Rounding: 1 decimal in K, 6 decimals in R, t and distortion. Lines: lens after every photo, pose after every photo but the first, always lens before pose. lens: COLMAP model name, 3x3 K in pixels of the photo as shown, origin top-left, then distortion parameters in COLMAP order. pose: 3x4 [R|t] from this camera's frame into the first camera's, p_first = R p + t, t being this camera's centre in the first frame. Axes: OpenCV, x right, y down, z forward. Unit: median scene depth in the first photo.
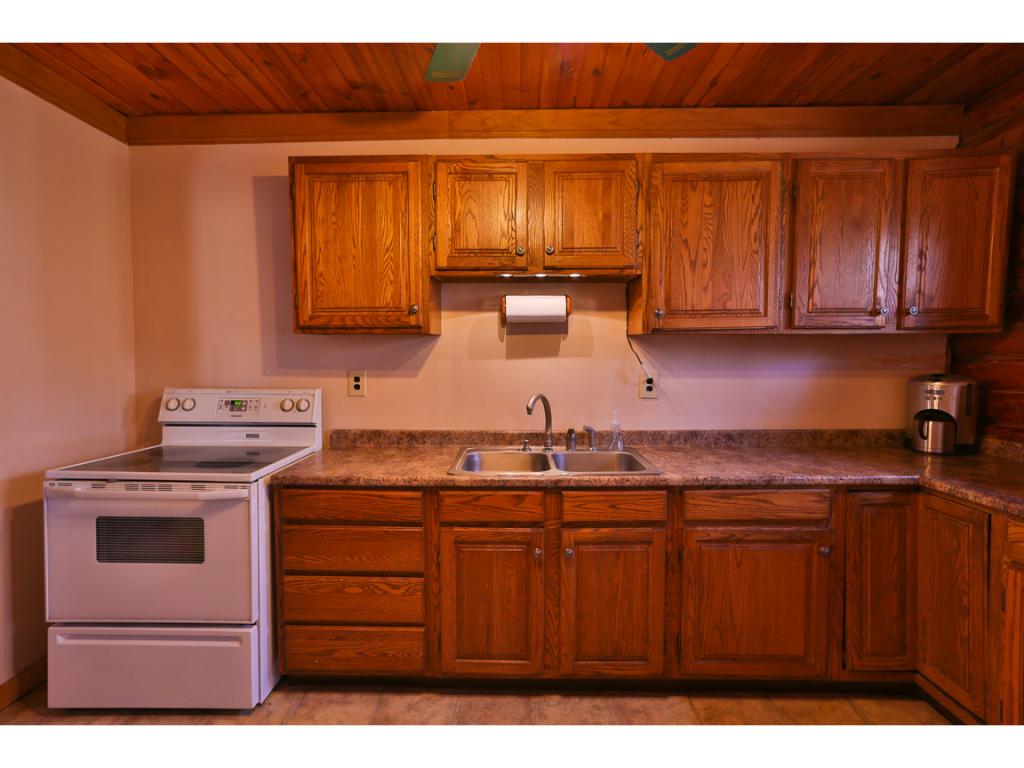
lens RADIAL K [[497.5, 0, 510.2], [0, 497.5, 382.1], [0, 0, 1]] dist [-0.052542, 0.016782]
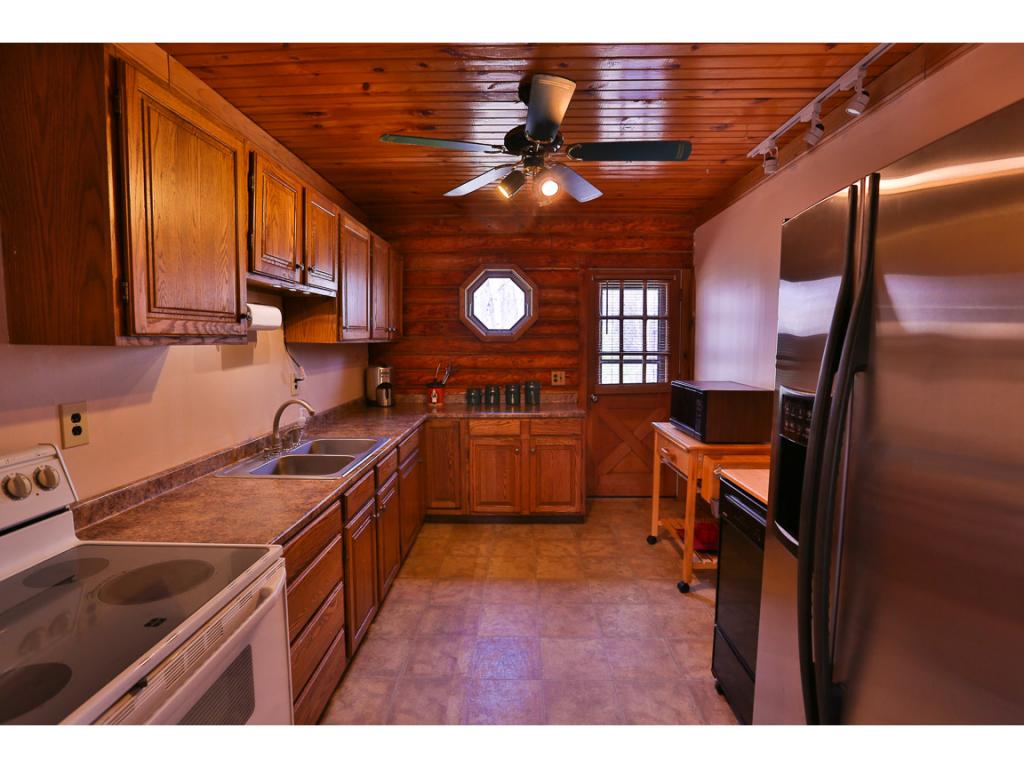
lens RADIAL K [[497.5, 0, 510.2], [0, 497.5, 381.5], [0, 0, 1]] dist [-0.052542, 0.016782]
pose [[-0.013003, -0.082860, 0.996476, -0.912653], [0.057470, 0.994851, 0.083475, -0.069598], [-0.998263, 0.058353, -0.008174, 0.485250]]
